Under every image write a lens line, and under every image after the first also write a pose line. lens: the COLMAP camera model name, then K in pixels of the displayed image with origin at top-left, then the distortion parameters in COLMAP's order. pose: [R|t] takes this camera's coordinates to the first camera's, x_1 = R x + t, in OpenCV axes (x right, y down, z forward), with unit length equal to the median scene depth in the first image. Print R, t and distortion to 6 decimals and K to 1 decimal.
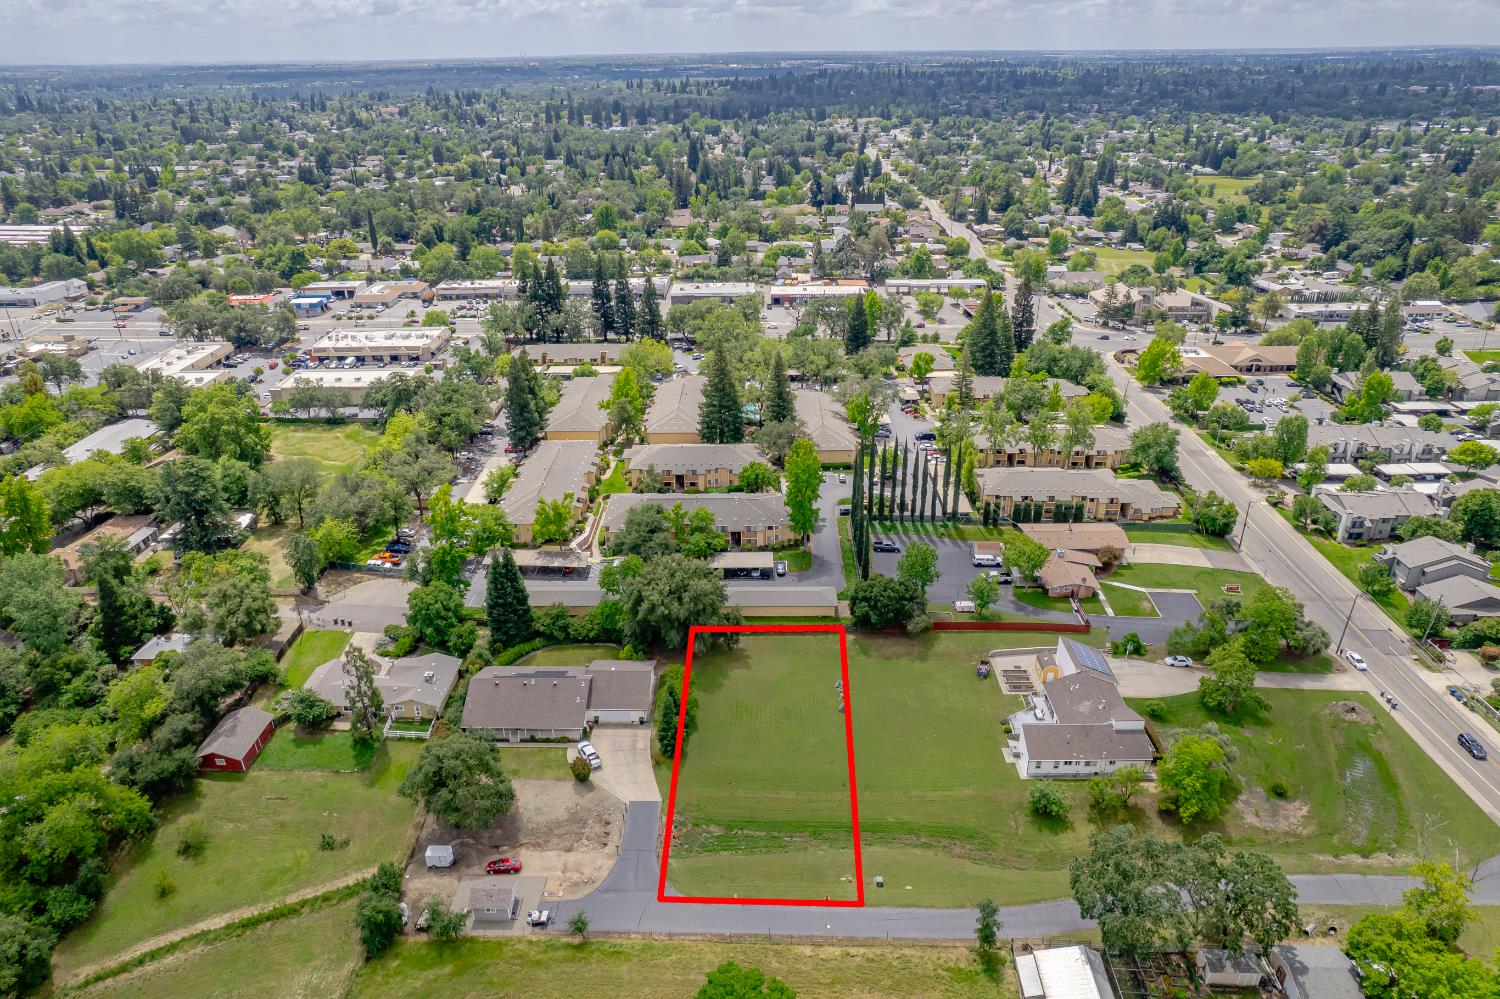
lens RADIAL K [[960.7, 0, 739.3], [0, 960.7, 495.9], [0, 0, 1]] dist [-0.076241, 0.066882]
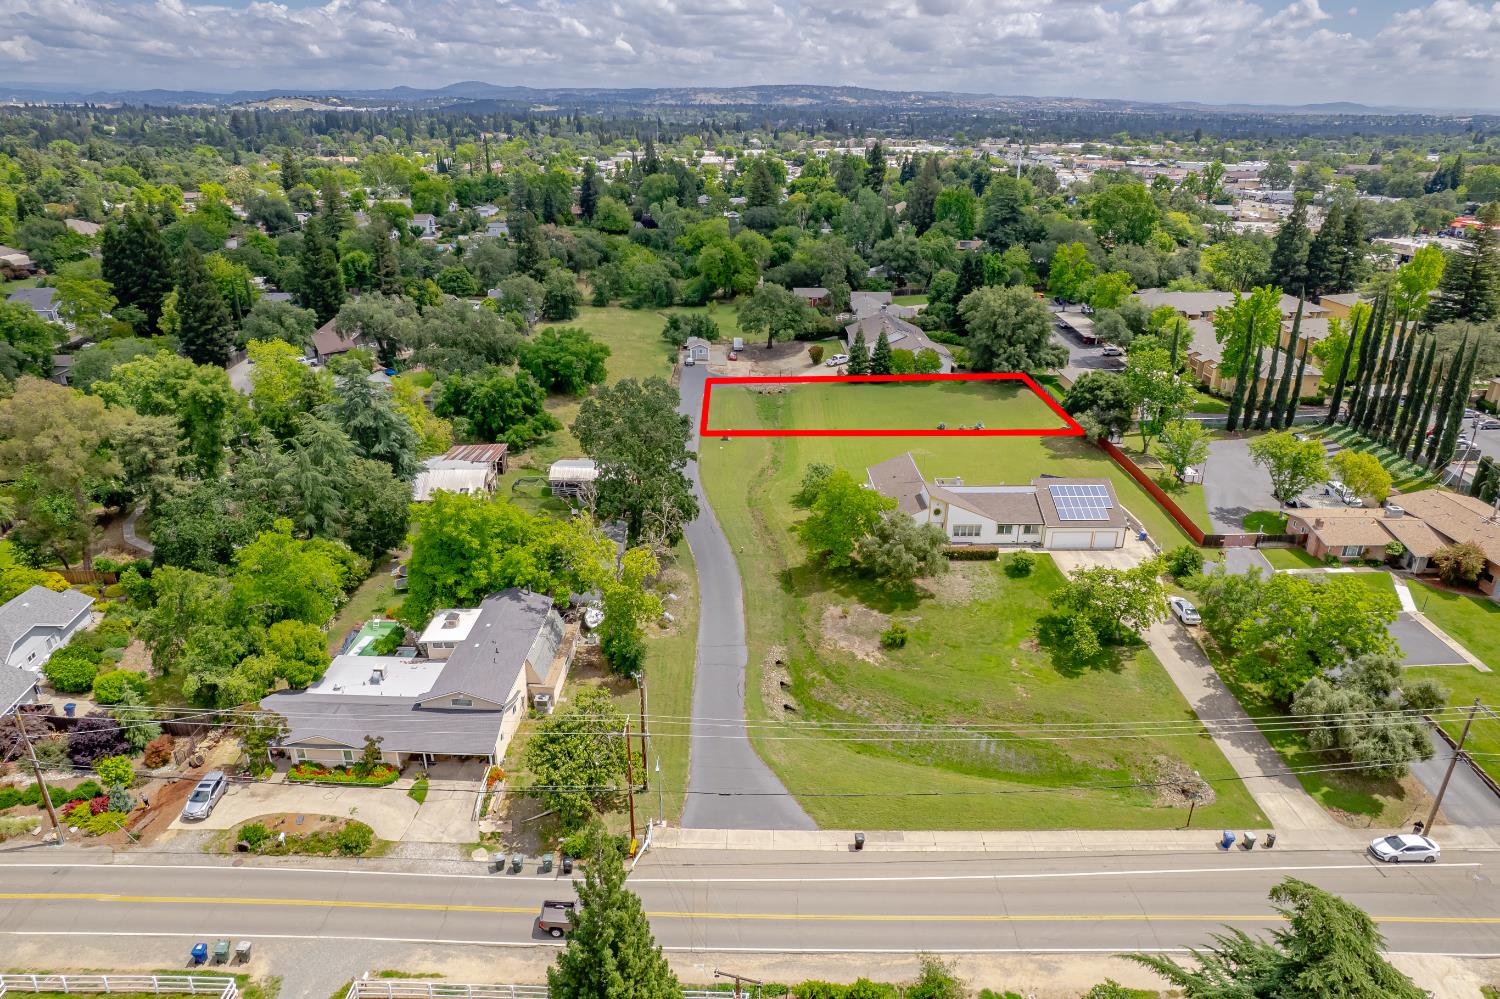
lens RADIAL K [[960.7, 0, 742.8], [0, 960.7, 504.5], [0, 0, 1]] dist [-0.076241, 0.066882]
pose [[0.033681, 0.399061, -0.916306, 0.974162], [-0.433629, 0.831870, 0.346349, 0.033984], [0.900462, 0.385671, 0.201062, 0.605917]]
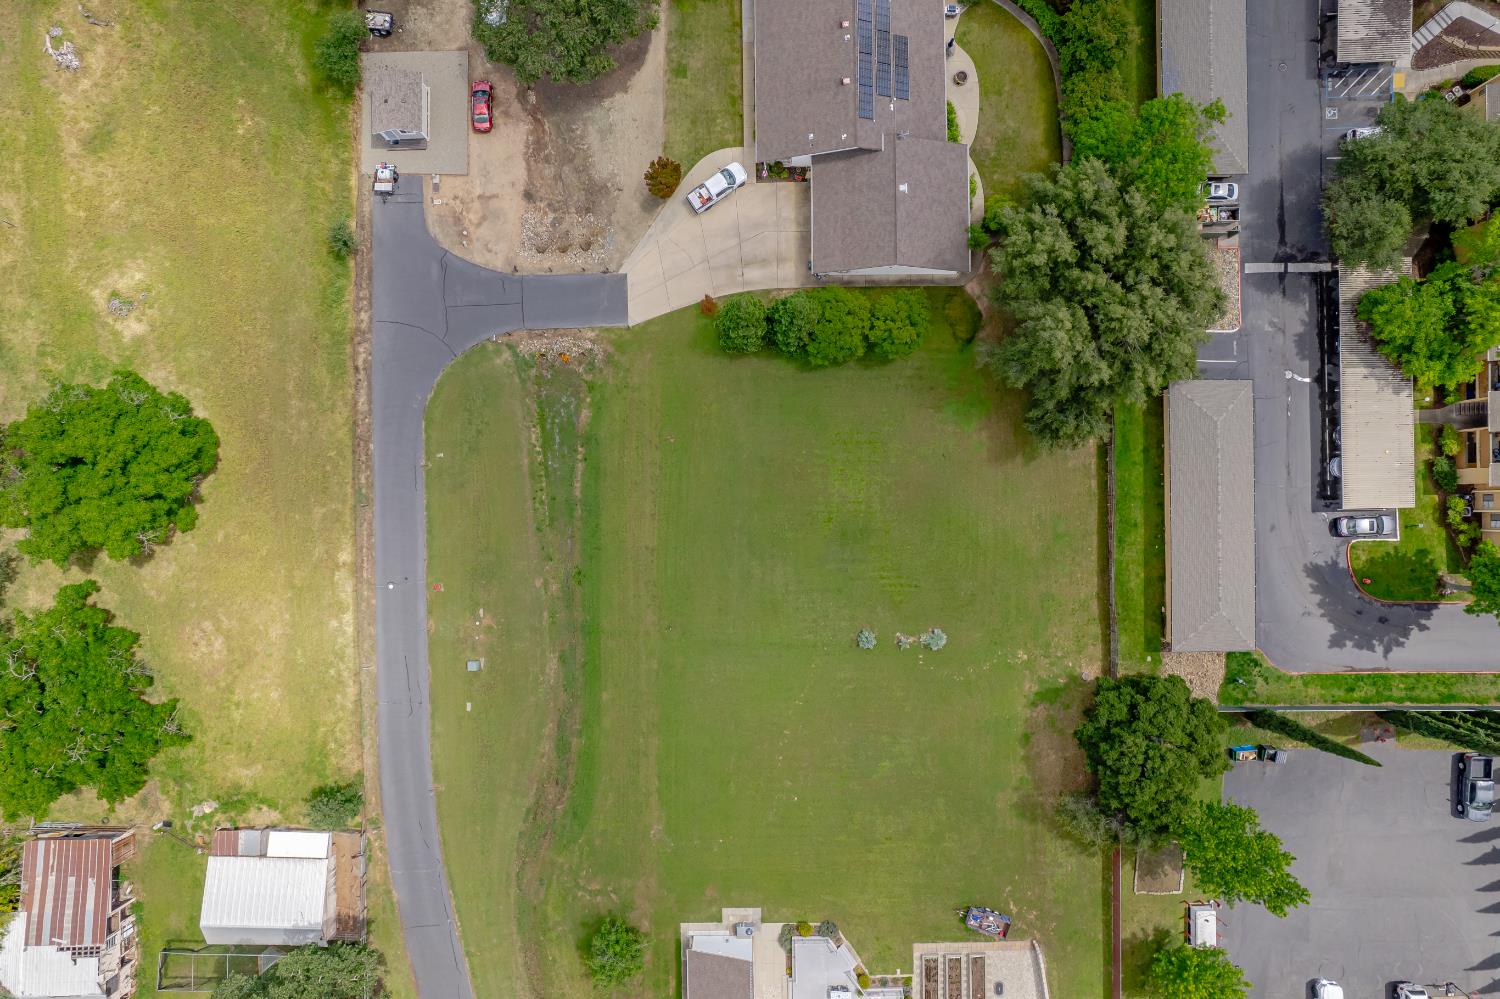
lens RADIAL K [[960.7, 0, 746.7], [0, 960.7, 505.3], [0, 0, 1]] dist [-0.076241, 0.066882]
pose [[0.033381, 0.999378, 0.011401, 0.023594], [-0.412476, 0.003385, 0.910962, -0.222927], [0.910357, -0.035111, 0.412332, 0.675381]]
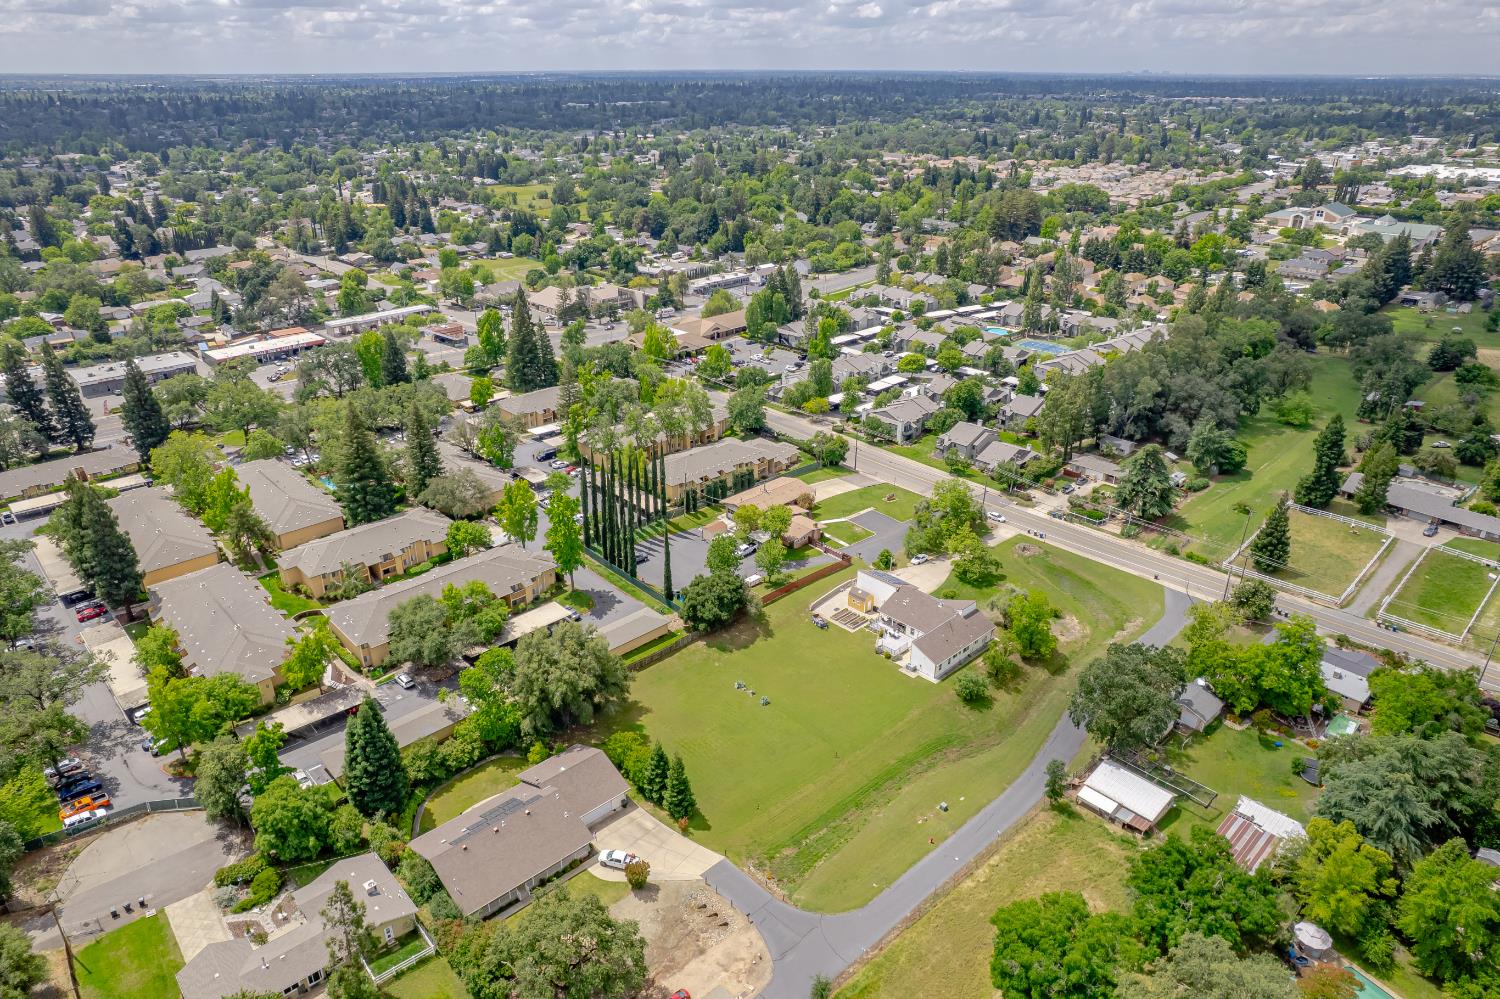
lens RADIAL K [[960.7, 0, 736.8], [0, 960.7, 502.4], [0, 0, 1]] dist [-0.076241, 0.066882]
pose [[0.714861, -0.281320, 0.640181, -0.476114], [0.291219, 0.952106, 0.093199, -0.079027], [-0.635739, 0.119808, 0.762549, 0.198950]]
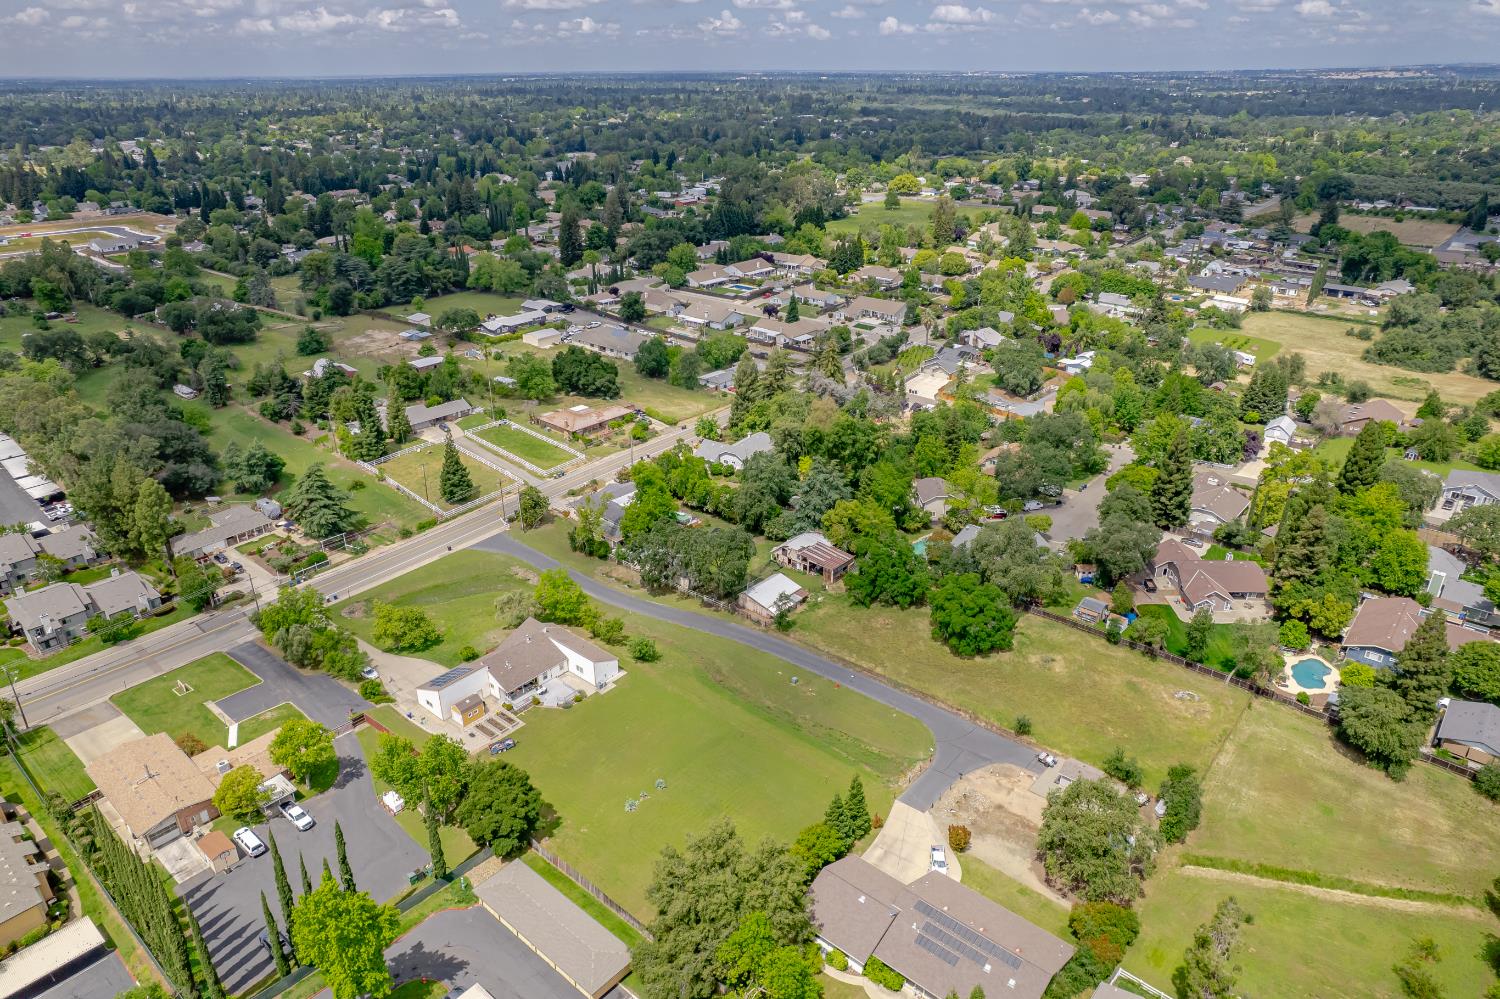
lens RADIAL K [[960.7, 0, 743.7], [0, 960.7, 505.1], [0, 0, 1]] dist [-0.076241, 0.066882]
pose [[-0.771097, -0.253111, 0.584247, -0.388112], [0.286185, 0.681905, 0.673130, -0.511720], [-0.568778, 0.686251, -0.453378, 1.109140]]
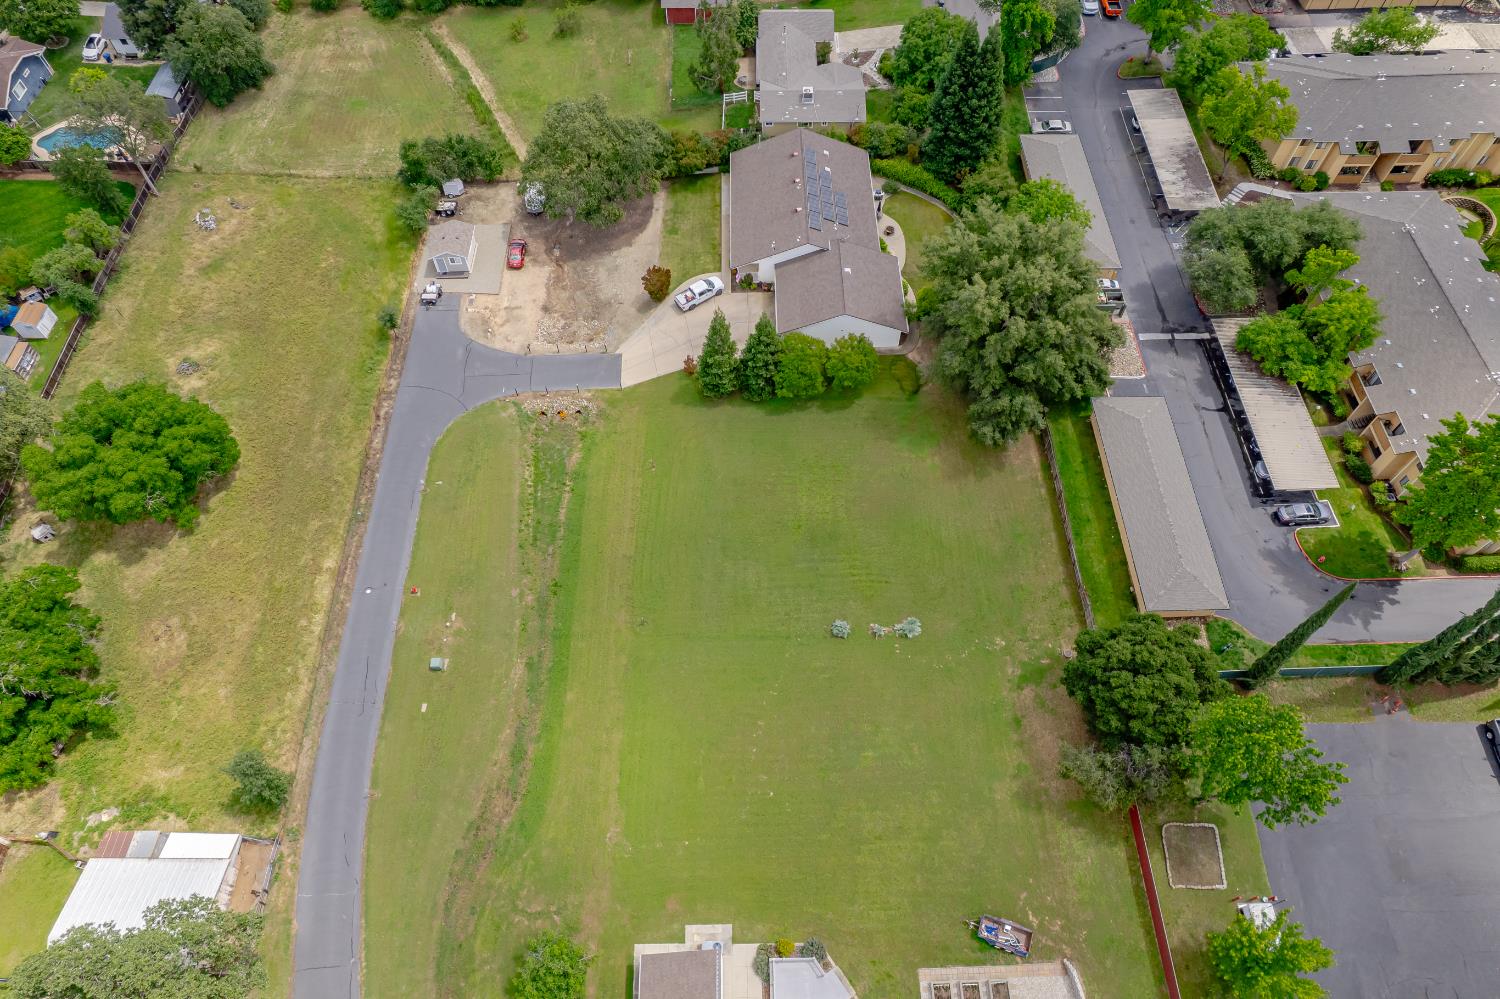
lens RADIAL K [[960.7, 0, 745.4], [0, 960.7, 508.7], [0, 0, 1]] dist [-0.076241, 0.066882]
pose [[0.035374, 0.850540, -0.524720, 0.307356], [-0.417114, 0.489695, 0.765647, -0.181185], [0.908166, 0.191784, 0.372094, 0.695948]]
